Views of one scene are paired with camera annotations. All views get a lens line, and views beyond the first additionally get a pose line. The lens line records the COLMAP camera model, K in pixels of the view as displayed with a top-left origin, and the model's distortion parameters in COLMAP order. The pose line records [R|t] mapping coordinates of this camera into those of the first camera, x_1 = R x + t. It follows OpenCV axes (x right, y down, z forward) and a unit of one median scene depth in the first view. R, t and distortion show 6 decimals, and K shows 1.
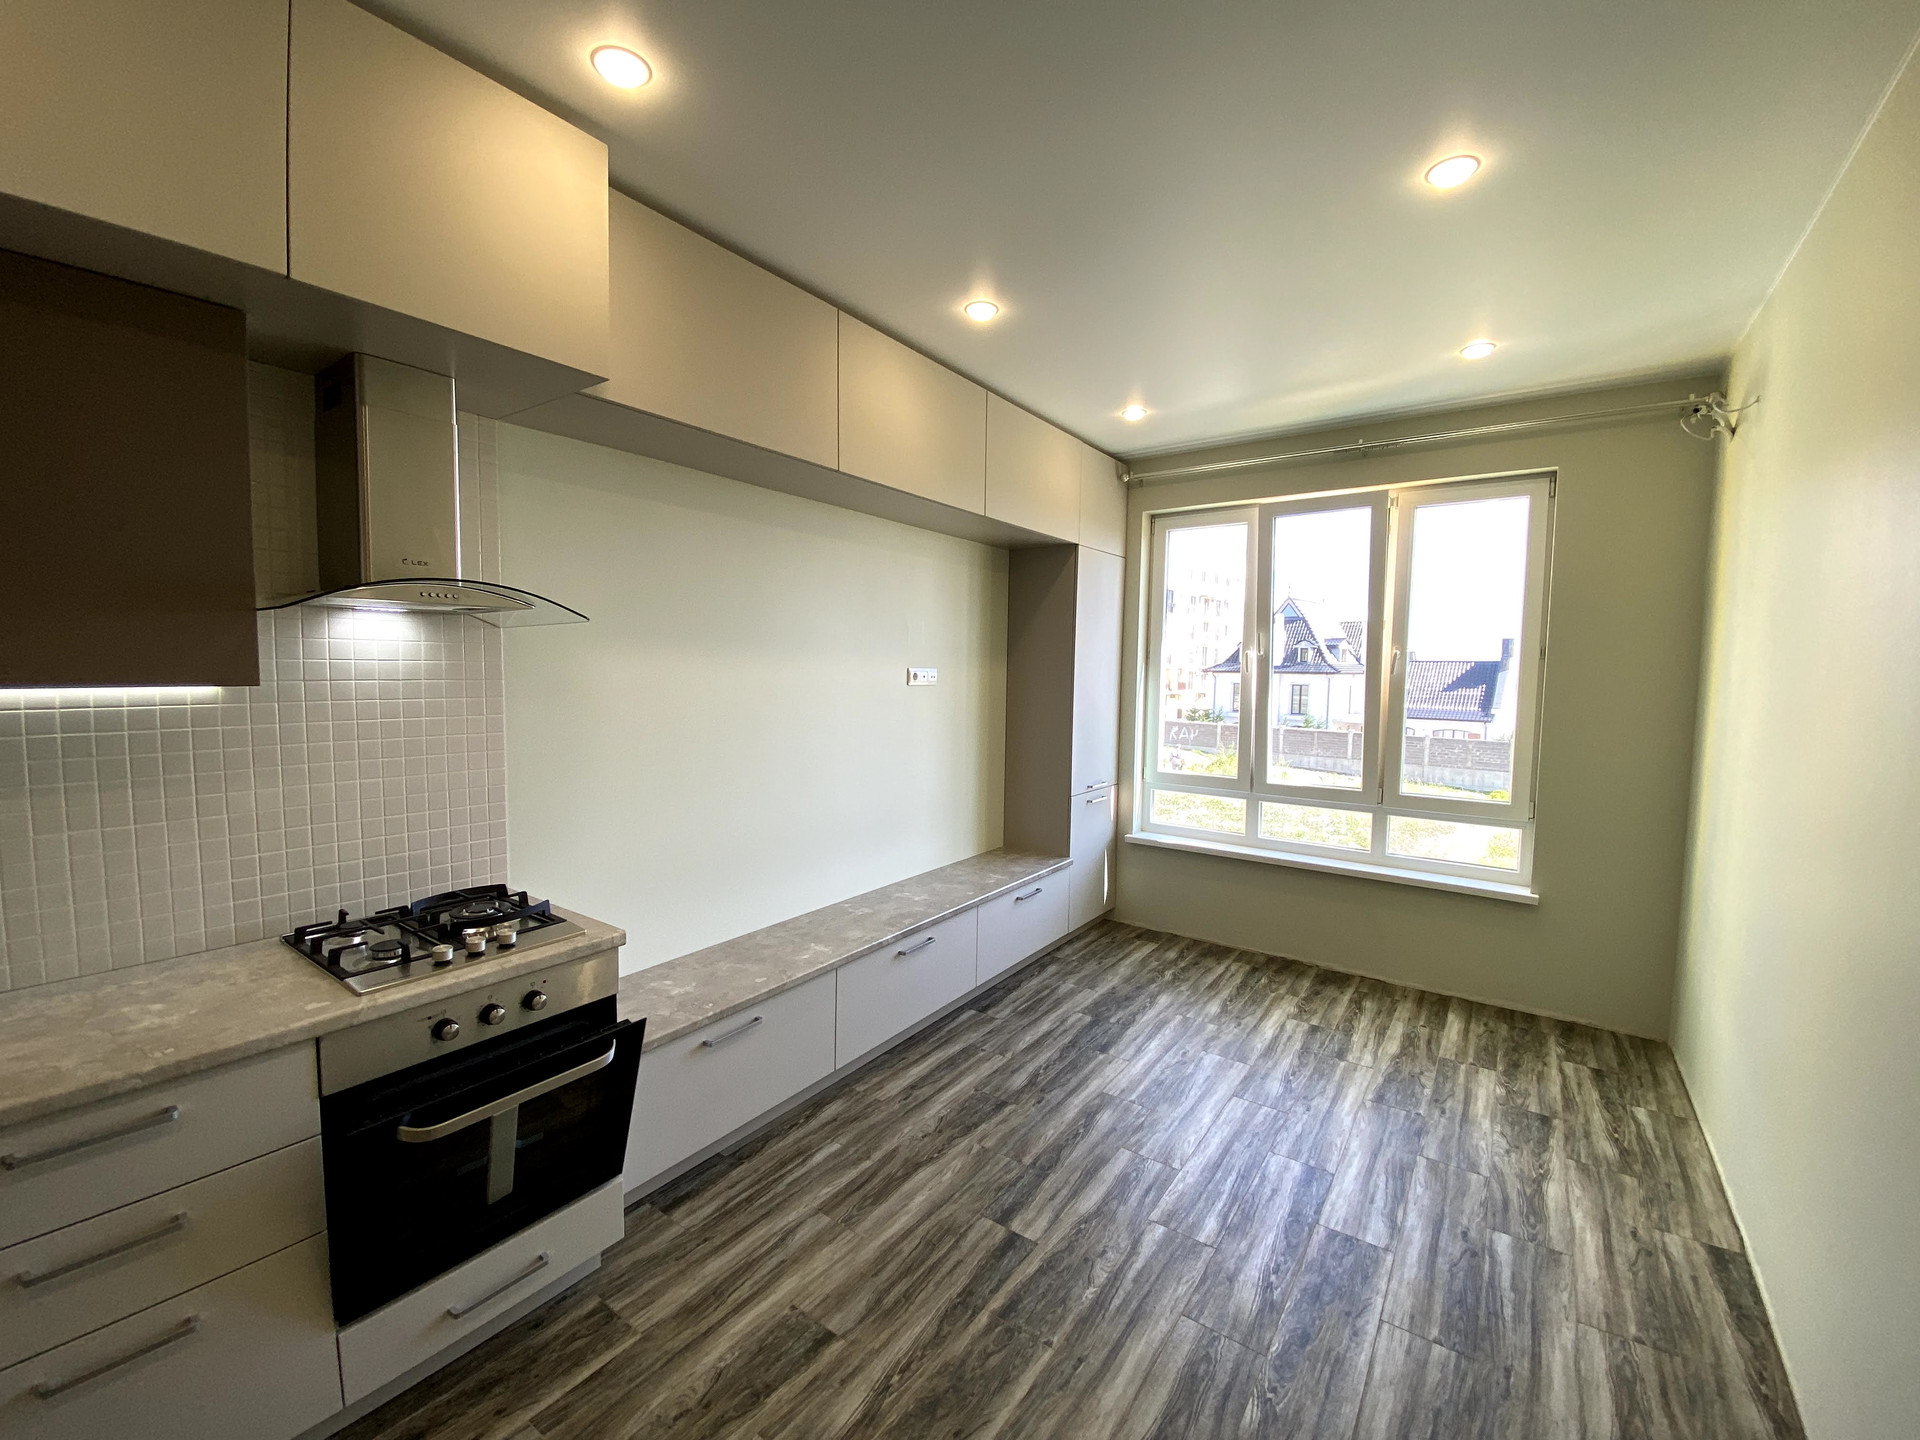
lens RADIAL K [[775.2, 0, 965.8], [0, 775.2, 720.5], [0, 0, 1]] dist [0.016955, -0.019342]
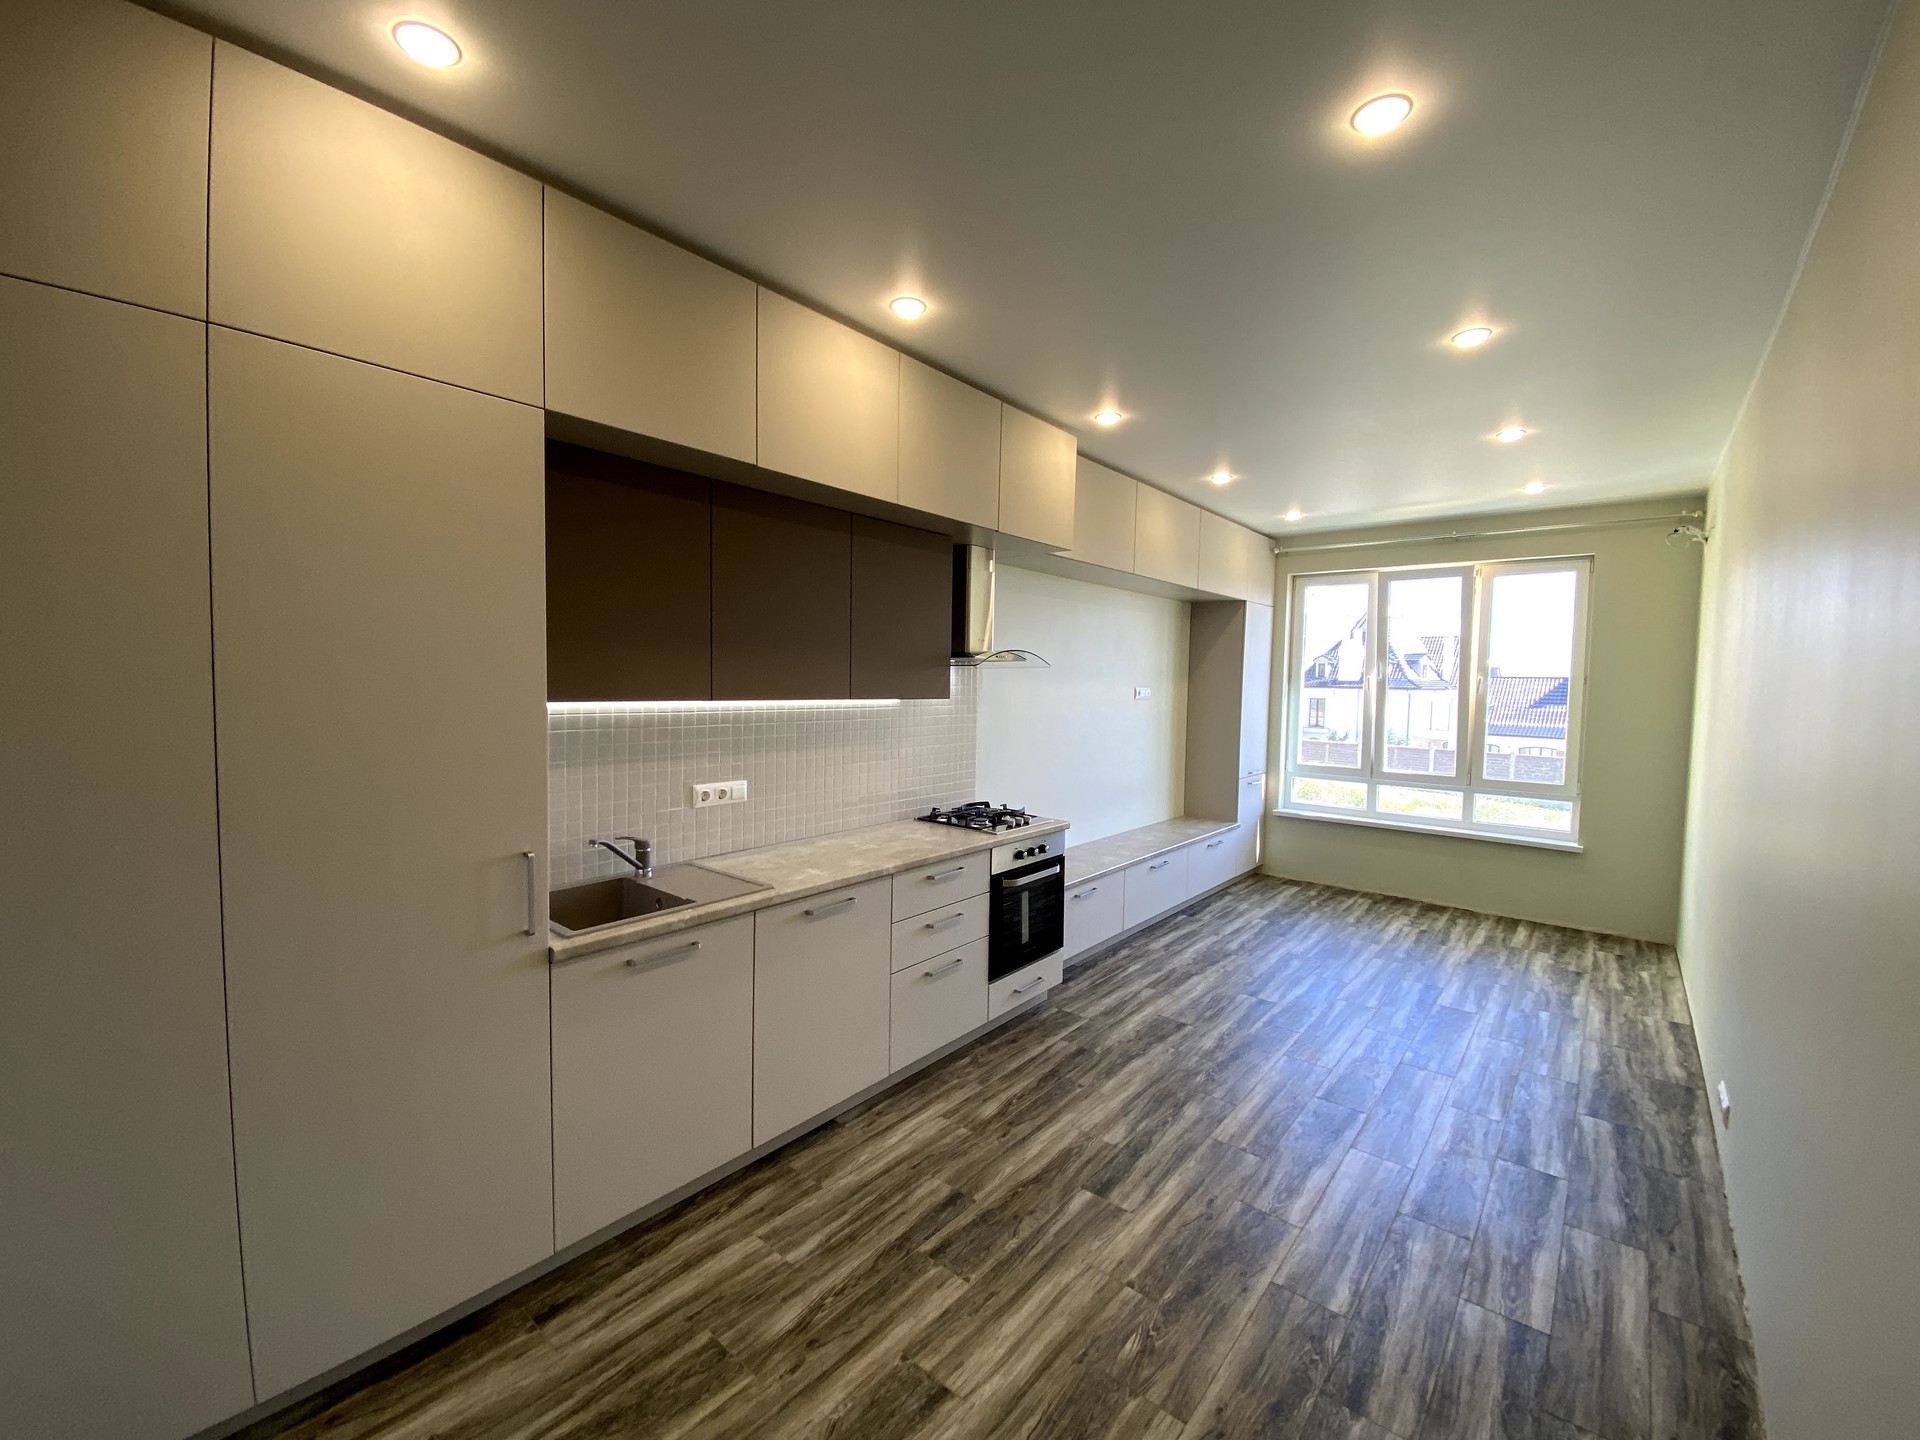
lens RADIAL K [[774.4, 0, 962.9], [0, 774.4, 717.6], [0, 0, 1]] dist [0.009150, -0.015791]
pose [[0.996473, 0.008334, -0.083499, -0.344716], [-0.010062, 0.999744, -0.020288, 0.029775], [0.083308, 0.021057, 0.996301, -0.623413]]
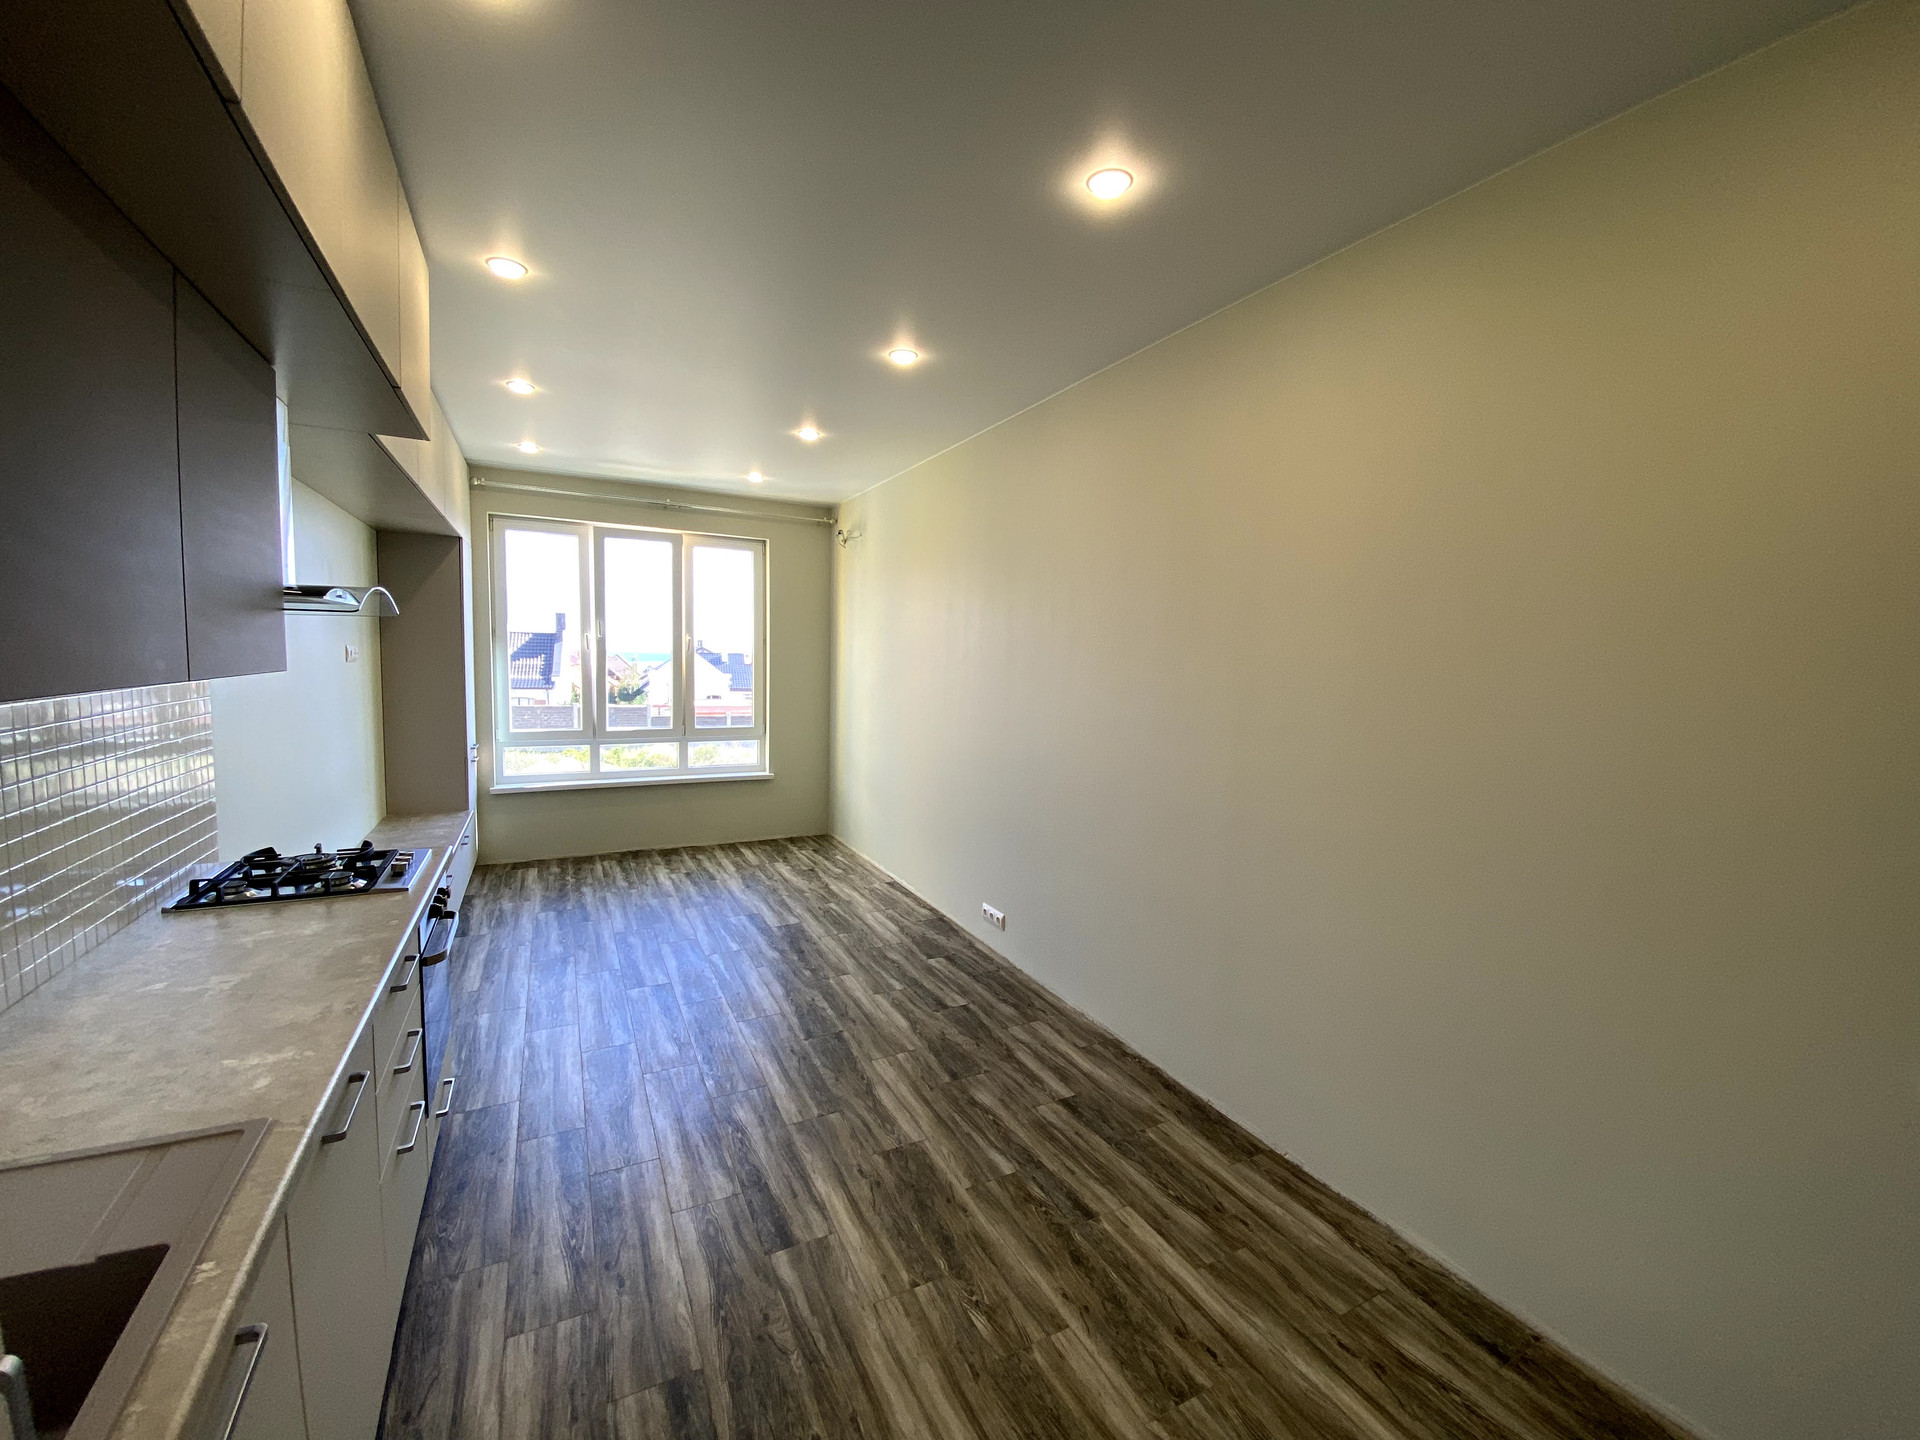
lens RADIAL K [[774.4, 0, 962.9], [0, 774.4, 717.6], [0, 0, 1]] dist [0.009150, -0.015791]
pose [[0.455300, -0.077152, 0.886989, -0.765057], [0.046082, 0.996945, 0.063062, 0.001126], [-0.889145, 0.012162, 0.457464, -0.265935]]
